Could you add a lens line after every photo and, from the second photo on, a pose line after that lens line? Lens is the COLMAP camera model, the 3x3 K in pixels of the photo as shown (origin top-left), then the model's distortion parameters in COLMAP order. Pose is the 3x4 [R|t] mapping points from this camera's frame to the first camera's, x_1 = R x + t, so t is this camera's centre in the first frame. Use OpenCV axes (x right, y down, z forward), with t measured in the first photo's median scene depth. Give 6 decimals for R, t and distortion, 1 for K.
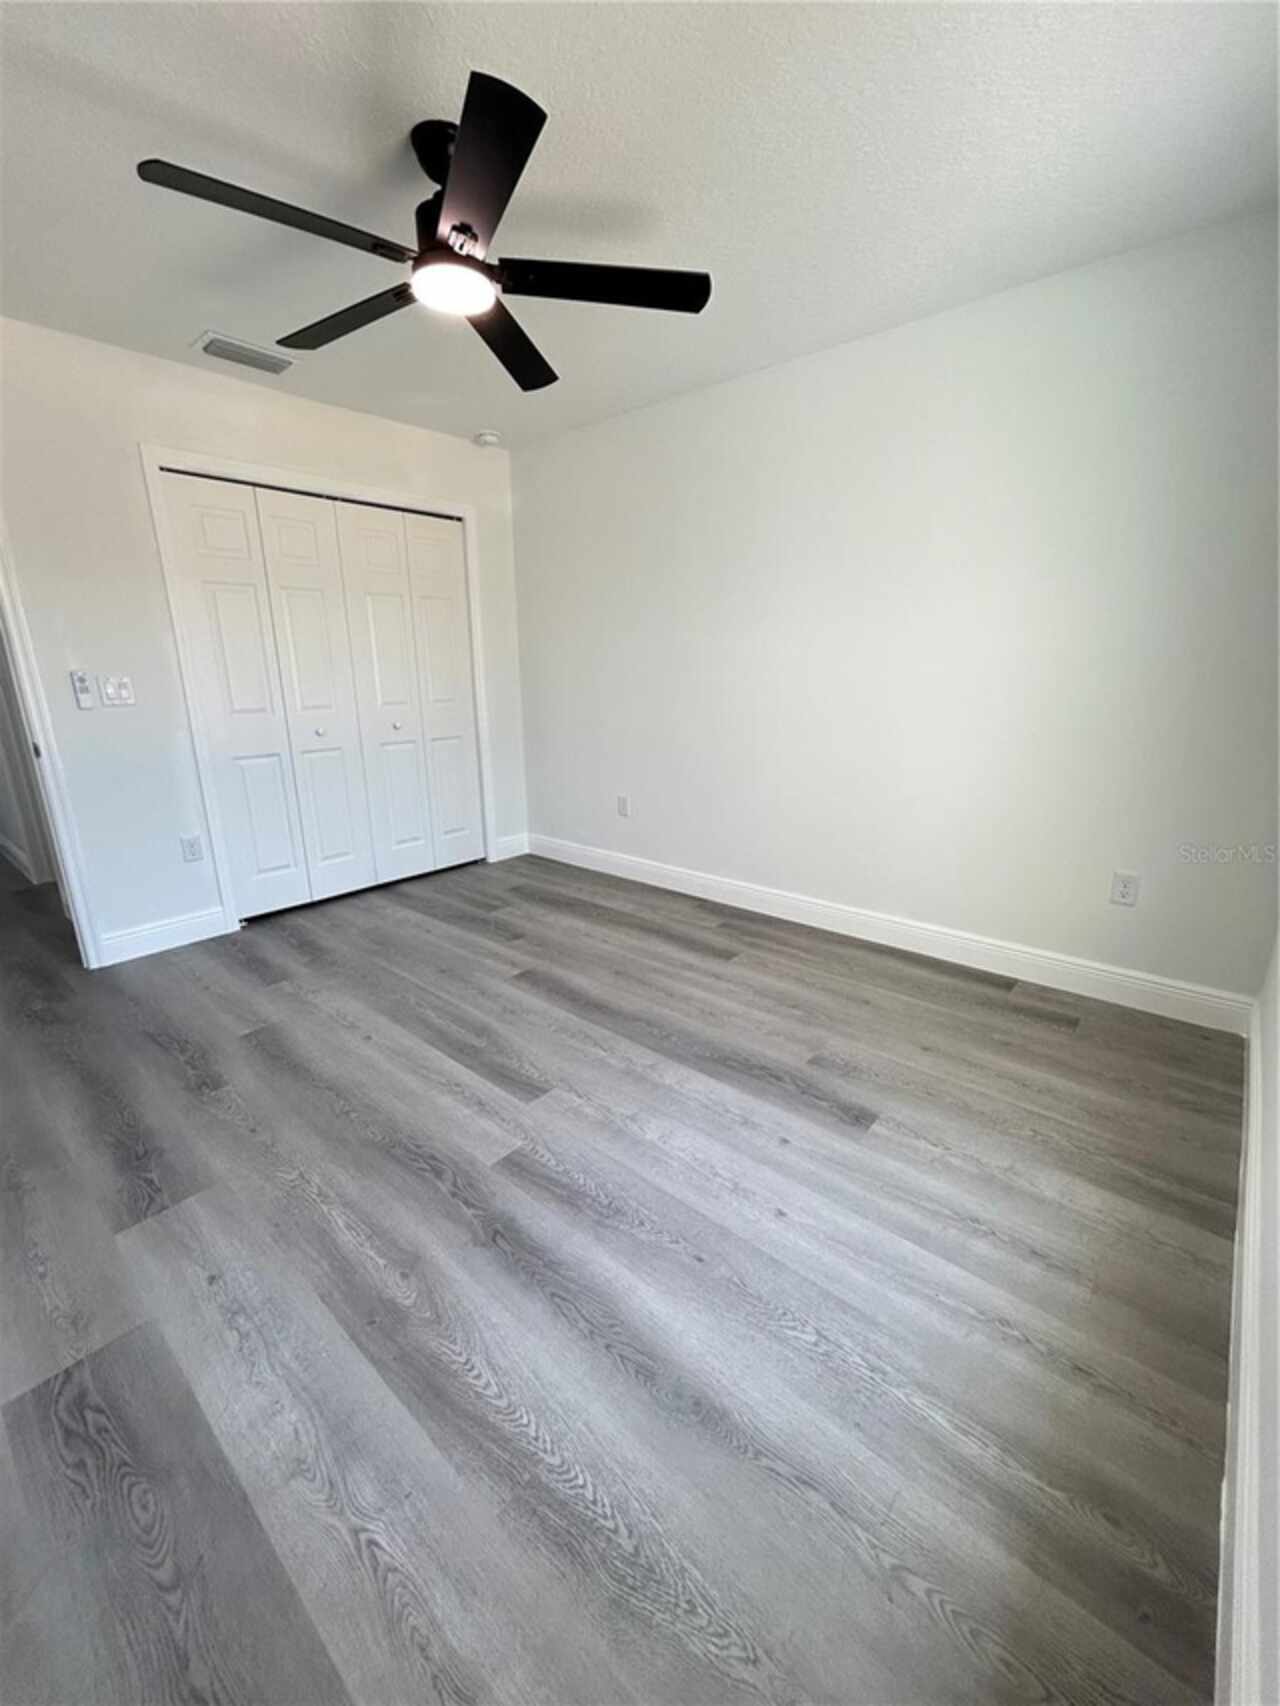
lens RADIAL K [[686.4, 0, 643.1], [0, 686.4, 851.5], [0, 0, 1]] dist [0.002891, -0.003694]
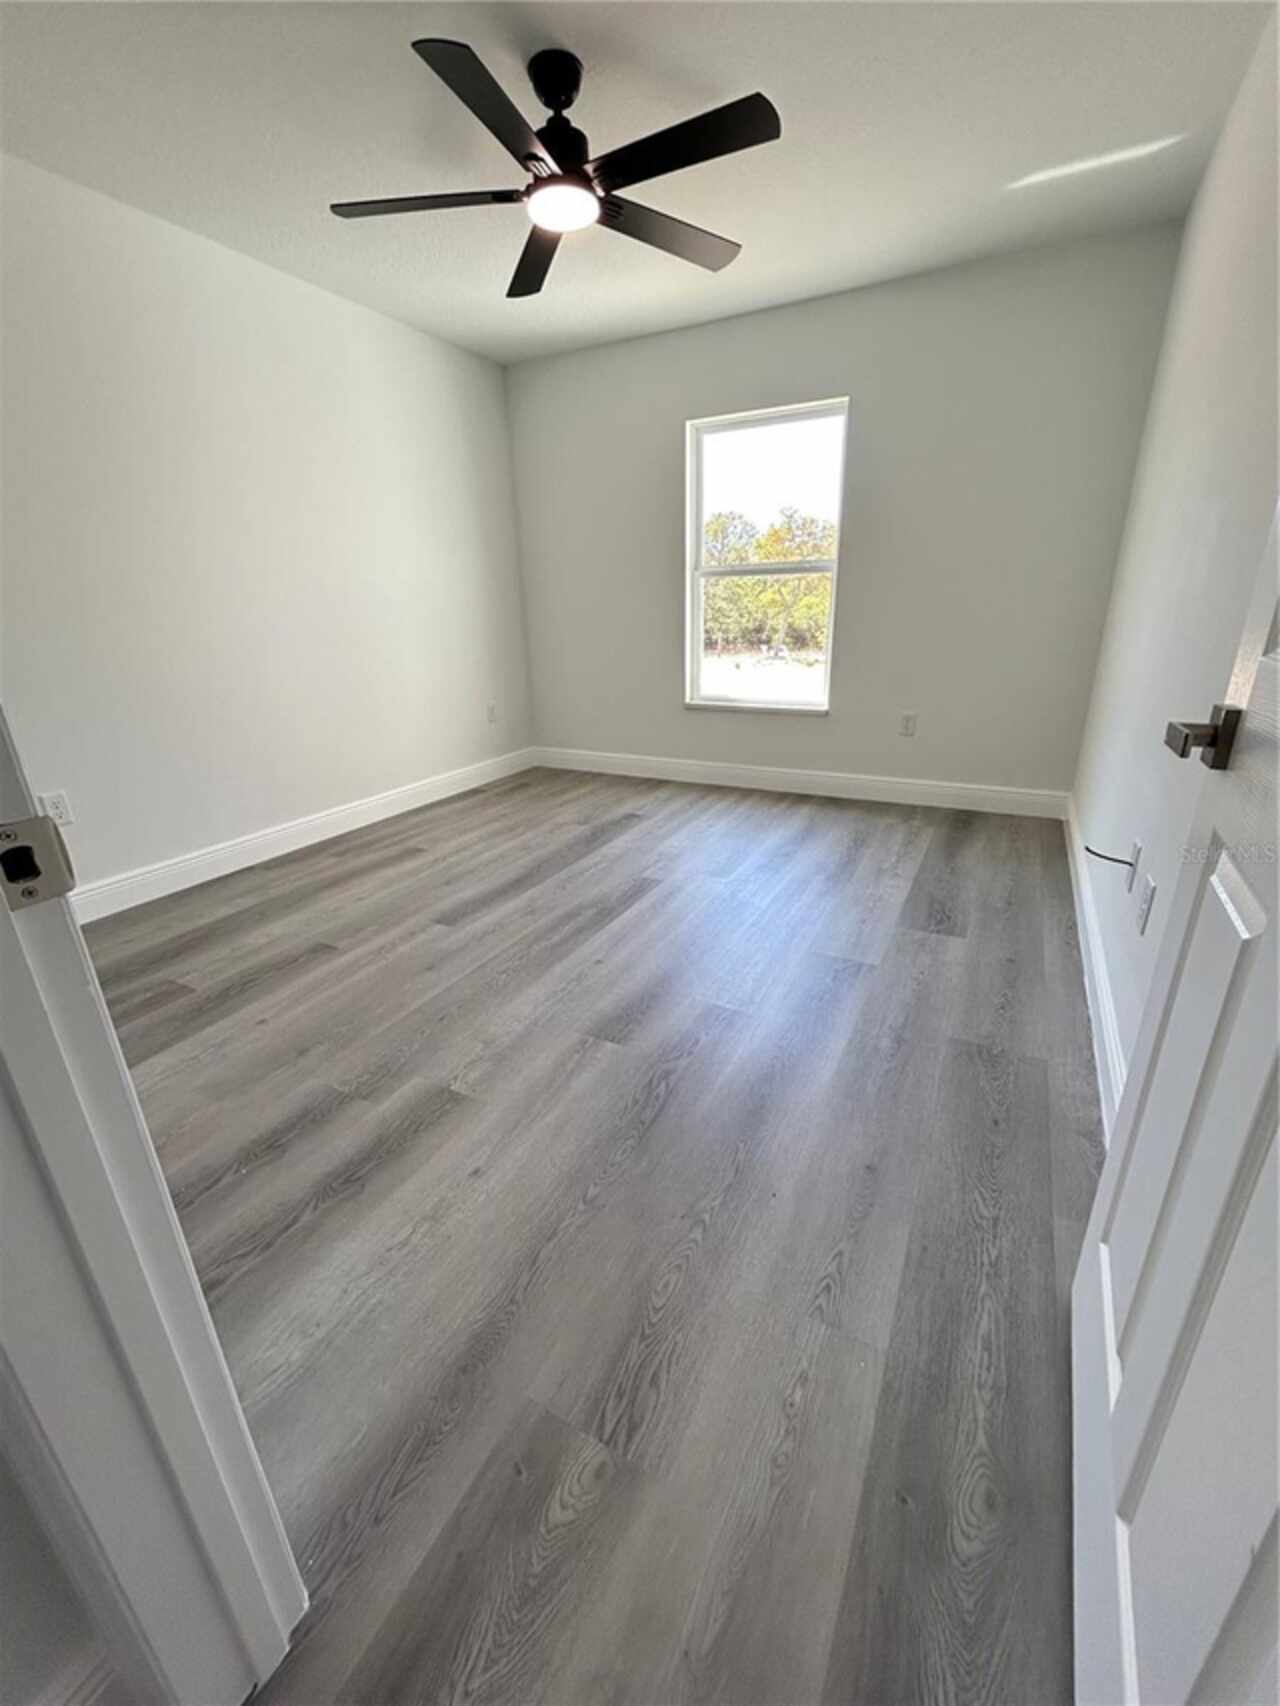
lens RADIAL K [[686.4, 0, 643.1], [0, 686.4, 851.5], [0, 0, 1]] dist [0.002891, -0.003694]
pose [[-0.224106, -0.317477, 0.921404, -1.083497], [0.283374, 0.883374, 0.373296, -0.170559], [-0.932457, 0.344759, -0.108005, 0.876394]]
